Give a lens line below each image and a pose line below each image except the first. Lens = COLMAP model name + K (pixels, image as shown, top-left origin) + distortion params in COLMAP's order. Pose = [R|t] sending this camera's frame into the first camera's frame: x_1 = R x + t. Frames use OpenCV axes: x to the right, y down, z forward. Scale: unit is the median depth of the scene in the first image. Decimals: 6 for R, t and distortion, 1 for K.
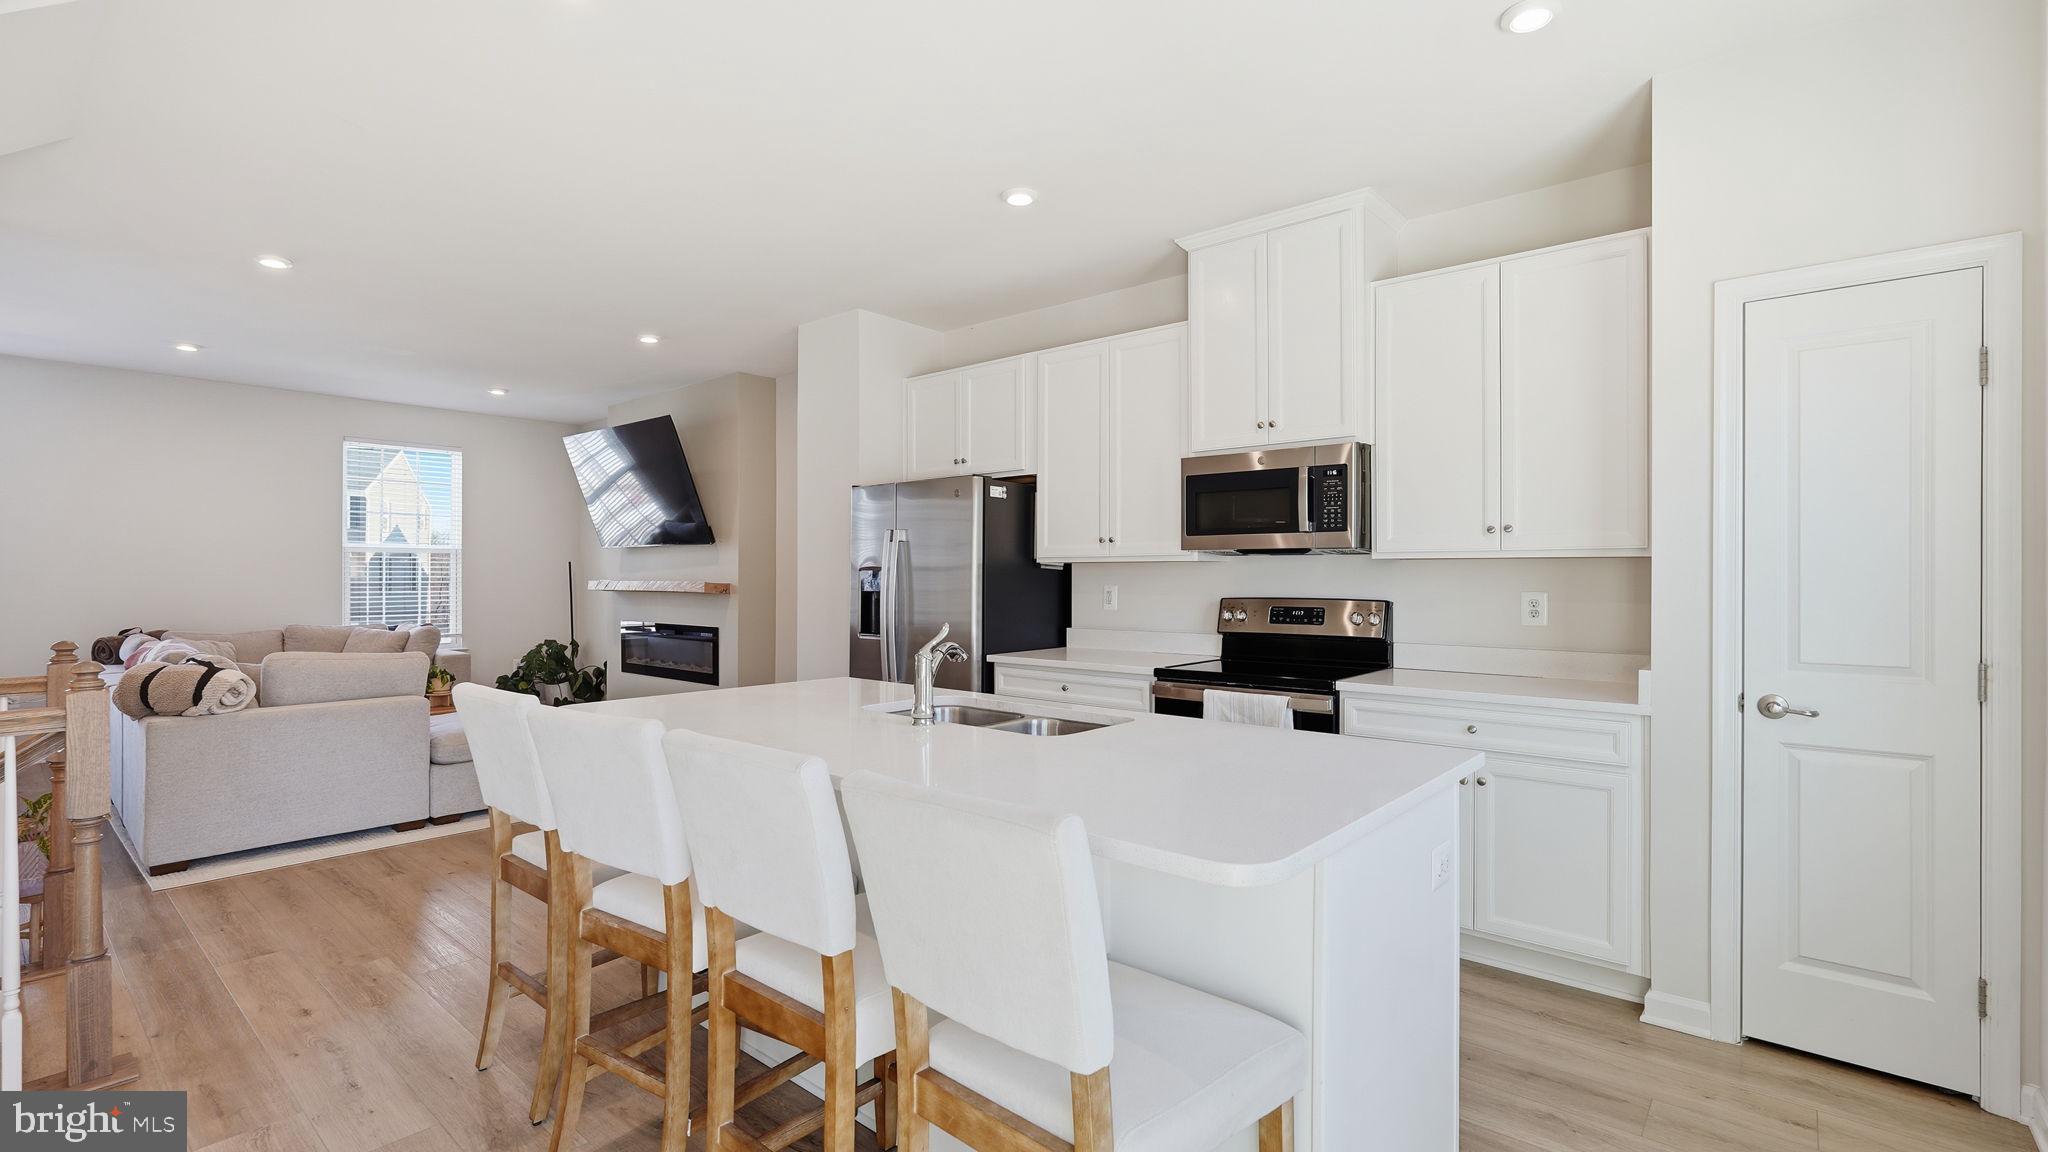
lens RADIAL K [[918.9, 0, 1021.2], [0, 918.9, 576.0], [0, 0, 1]] dist [-0.008368, 0.001314]
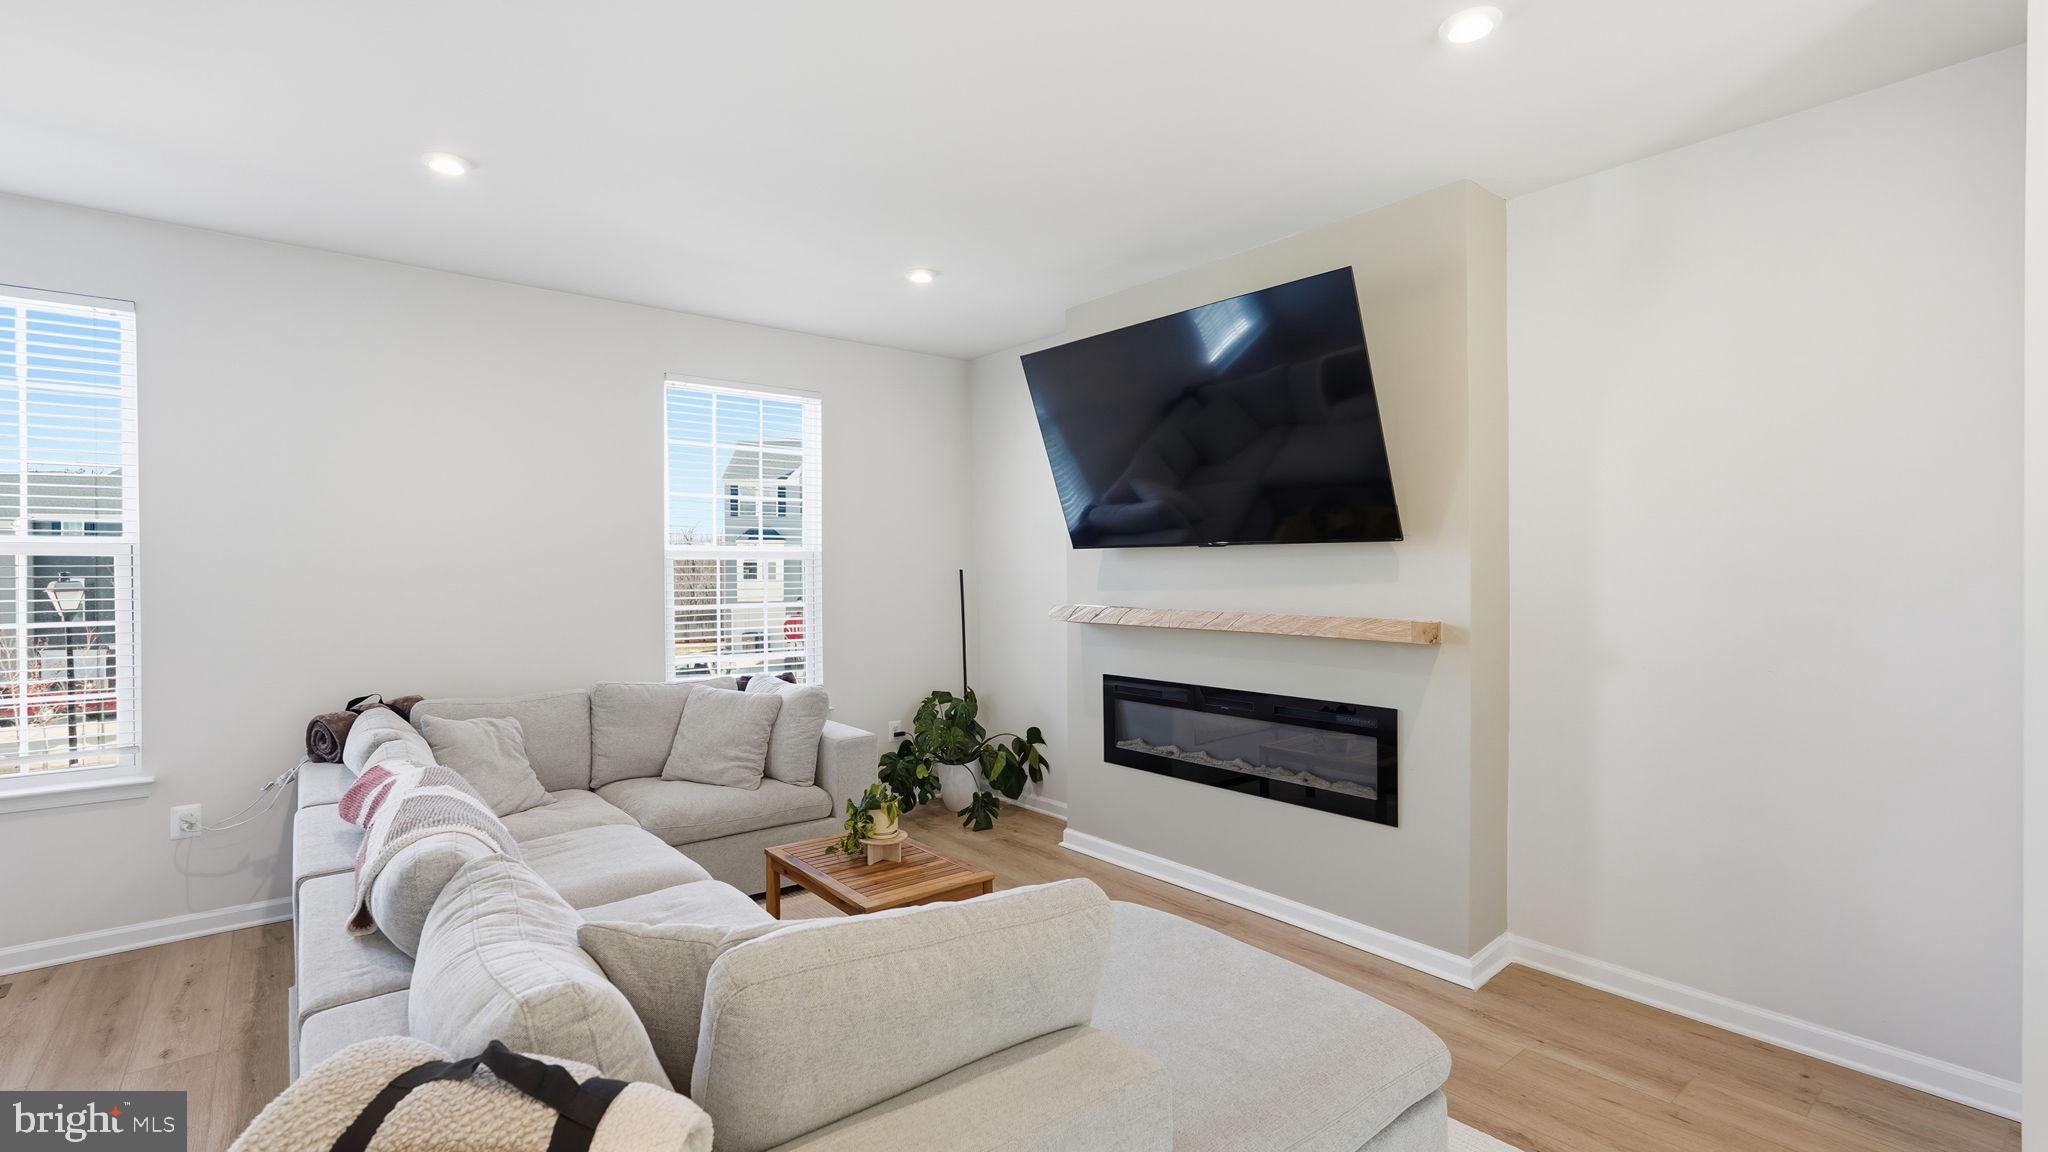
lens RADIAL K [[918.9, 0, 1021.2], [0, 918.9, 576.0], [0, 0, 1]] dist [-0.008368, 0.001314]
pose [[0.985133, -0.003428, -0.171759, -0.422004], [0.005230, 0.999936, 0.010041, -0.021332], [0.171714, -0.010790, 0.985088, 0.454063]]
